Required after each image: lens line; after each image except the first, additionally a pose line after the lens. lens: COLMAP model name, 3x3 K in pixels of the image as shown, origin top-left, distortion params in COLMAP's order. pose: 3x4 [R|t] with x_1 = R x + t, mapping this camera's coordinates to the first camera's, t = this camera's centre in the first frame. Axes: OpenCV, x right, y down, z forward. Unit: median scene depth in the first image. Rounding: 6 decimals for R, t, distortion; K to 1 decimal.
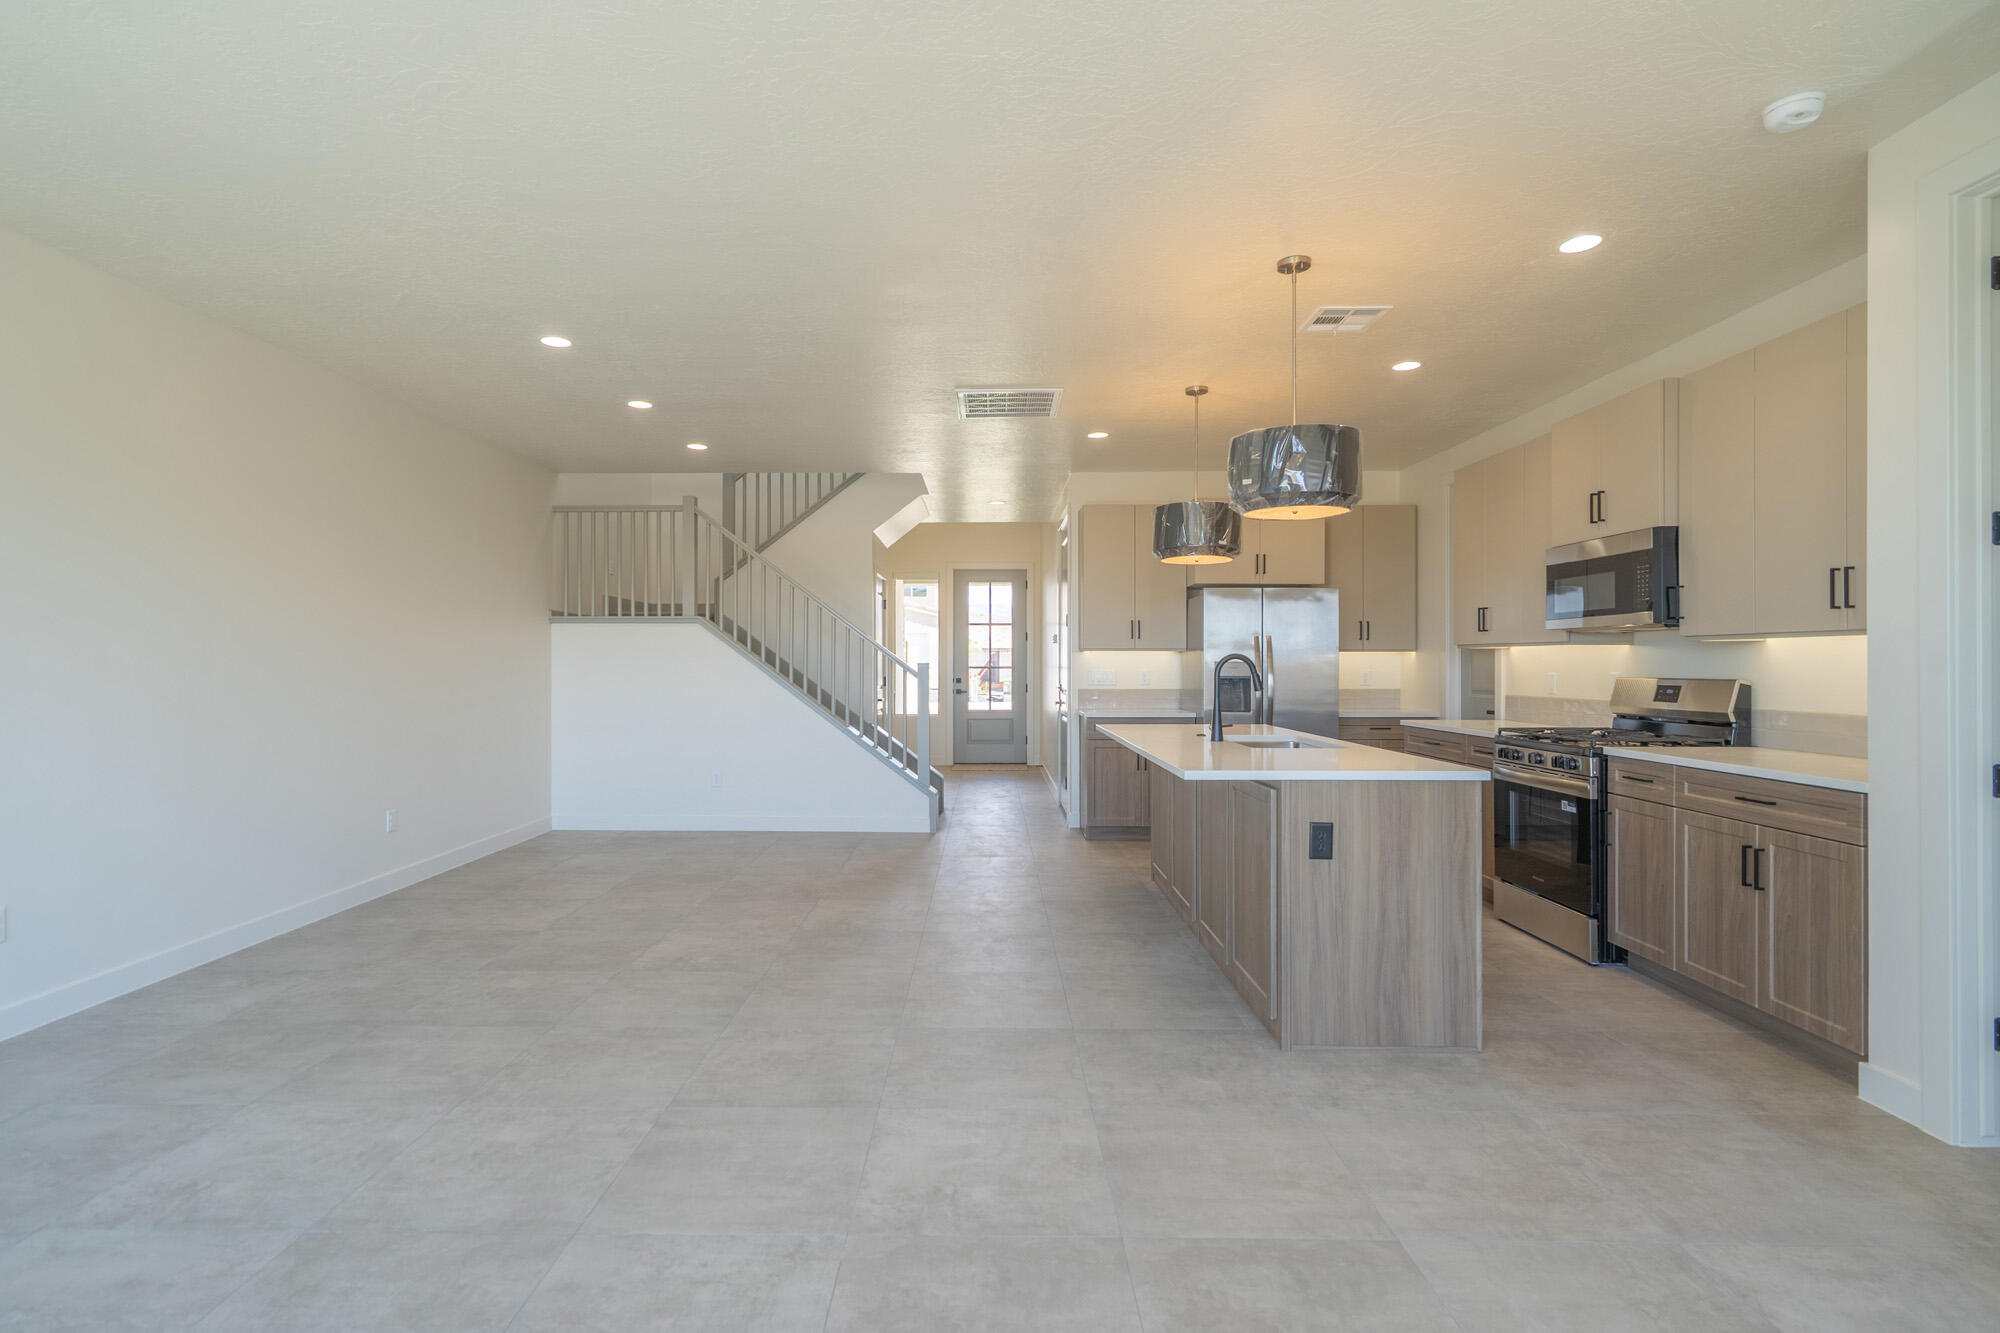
lens RADIAL K [[954.1, 0, 992.0], [0, 954.1, 697.1], [0, 0, 1]] dist [0.000851, 0.000224]
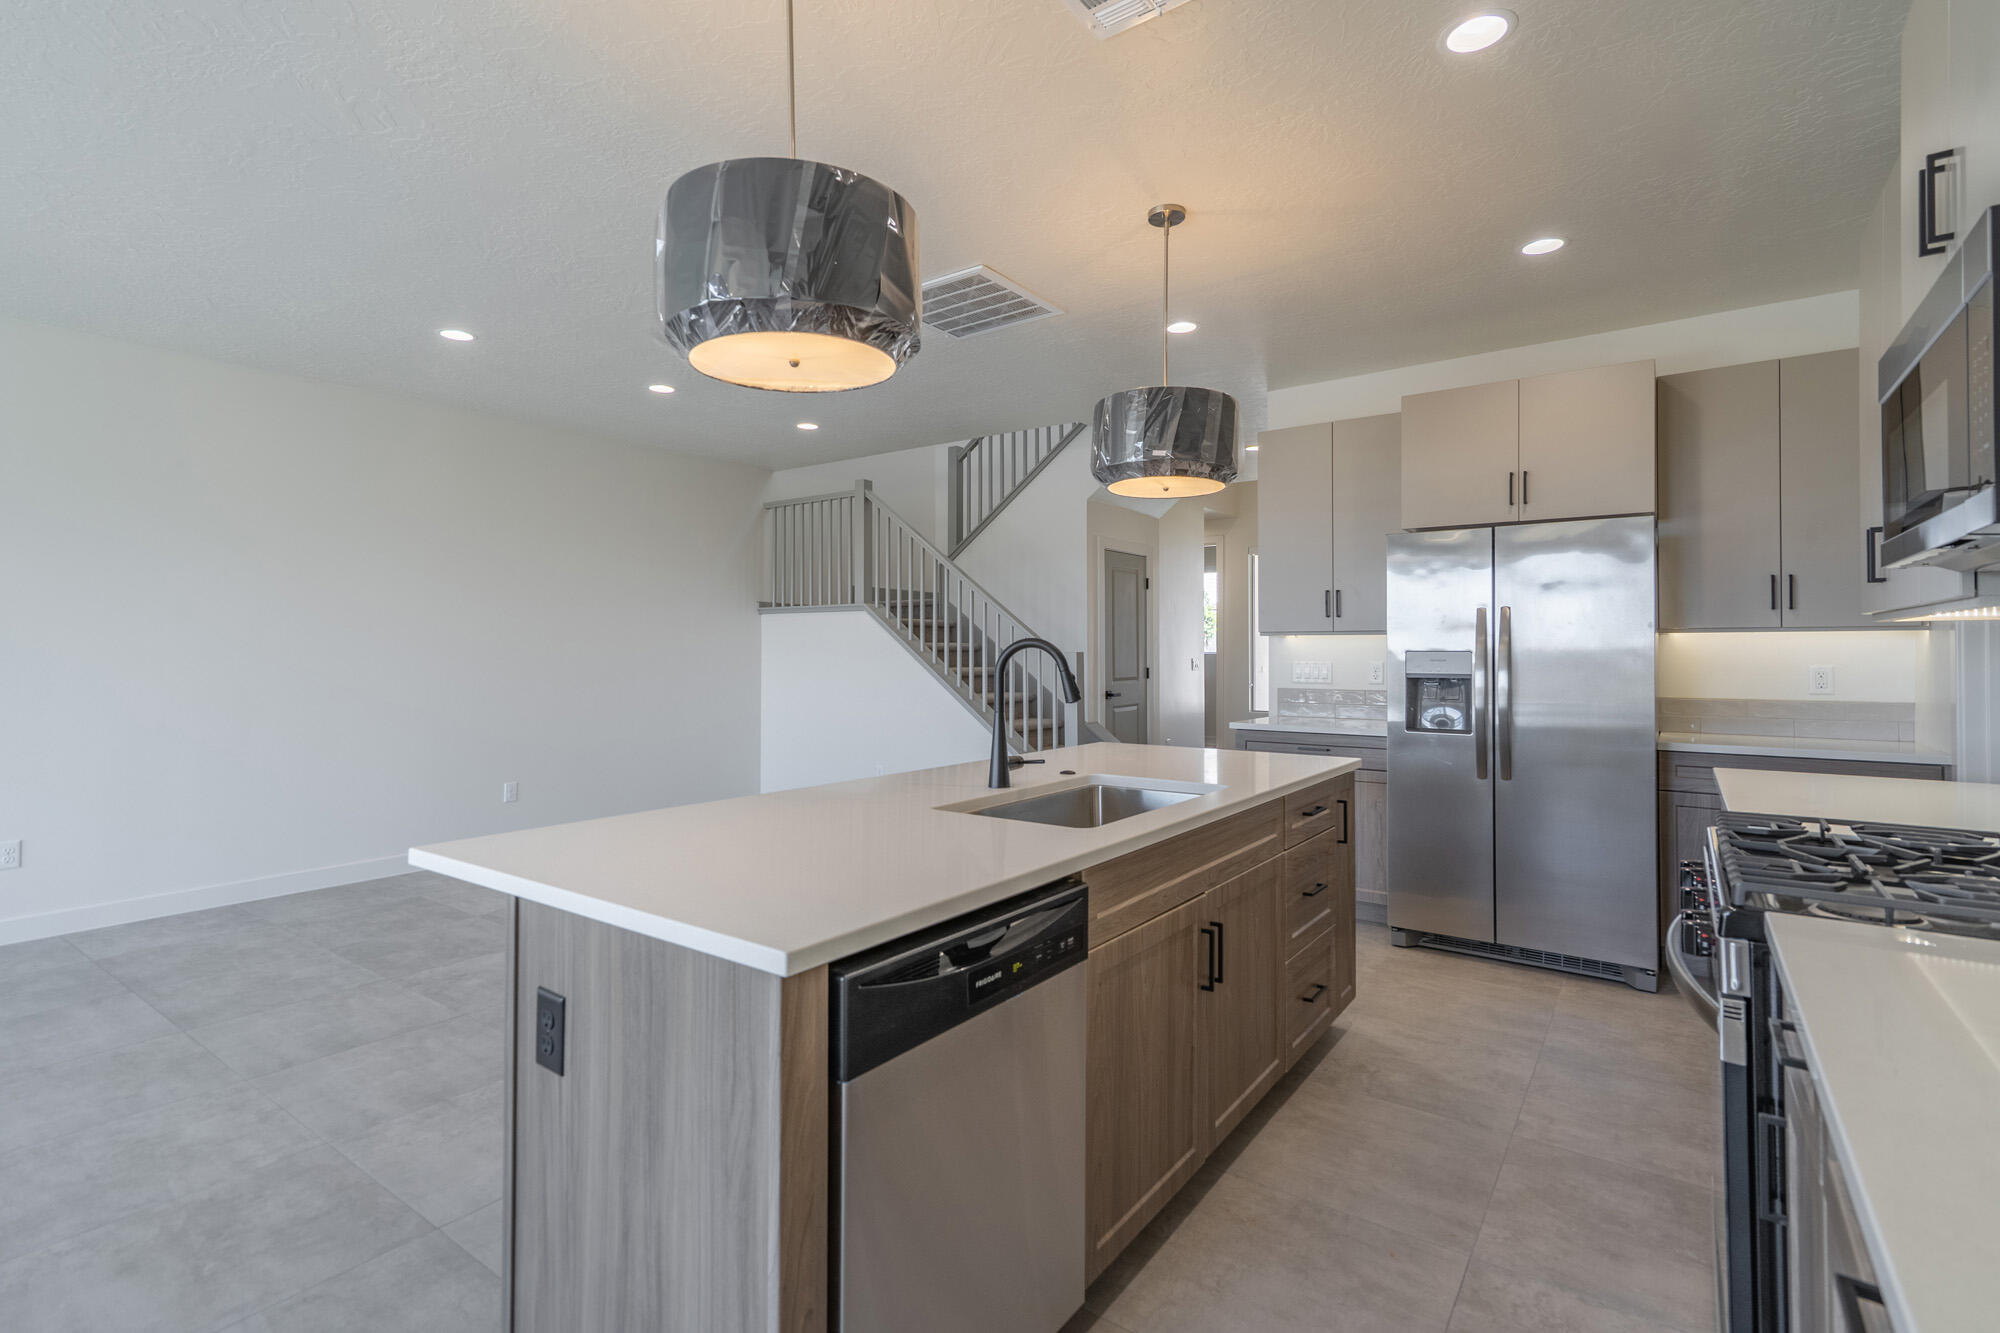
lens RADIAL K [[917.5, 0, 1003.6], [0, 917.5, 659.7], [0, 0, 1]] dist [0.006974, 0.000286]
pose [[0.809321, 0.005129, -0.587344, 0.375406], [-0.020211, 0.999613, -0.019121, -0.014119], [0.587019, 0.027346, 0.809111, 0.357226]]
